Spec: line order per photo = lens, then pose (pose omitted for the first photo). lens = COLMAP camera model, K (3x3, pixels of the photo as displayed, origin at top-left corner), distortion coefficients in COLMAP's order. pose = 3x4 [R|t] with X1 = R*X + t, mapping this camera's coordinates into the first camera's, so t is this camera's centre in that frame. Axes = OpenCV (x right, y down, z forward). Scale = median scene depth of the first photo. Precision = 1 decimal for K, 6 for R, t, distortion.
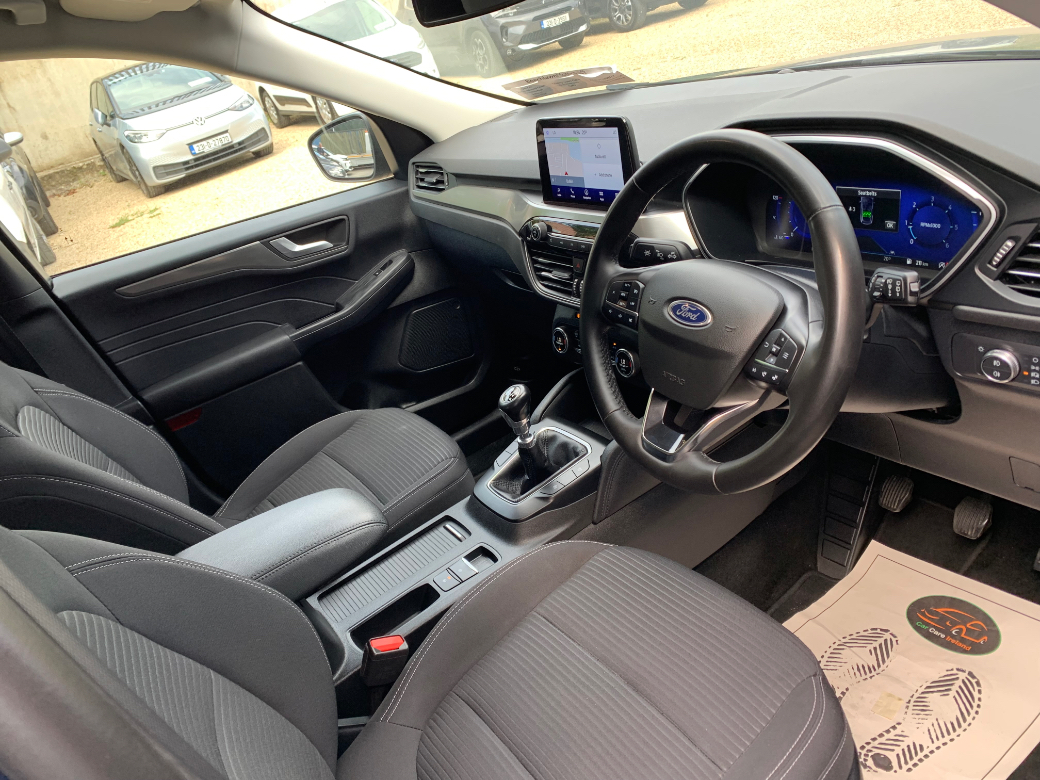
lens RADIAL K [[820.8, 0, 517.0], [0, 820.8, 390.1], [0, 0, 1]] dist [-0.011273, 0.034832]
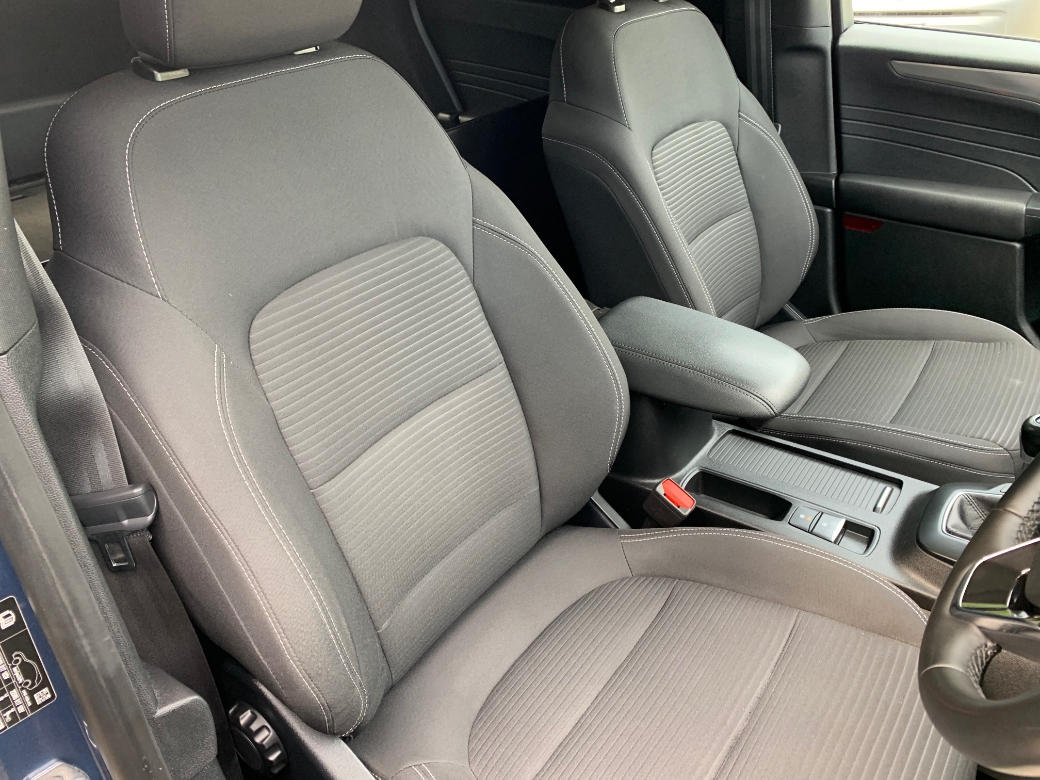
lens RADIAL K [[820.8, 0, 517.7], [0, 820.8, 392.5], [0, 0, 1]] dist [-0.011273, 0.034832]
pose [[0.293126, 0.664118, -0.687768, 0.311272], [-0.448311, 0.730855, 0.514654, -0.160462], [0.844449, 0.157475, 0.511964, 0.276961]]
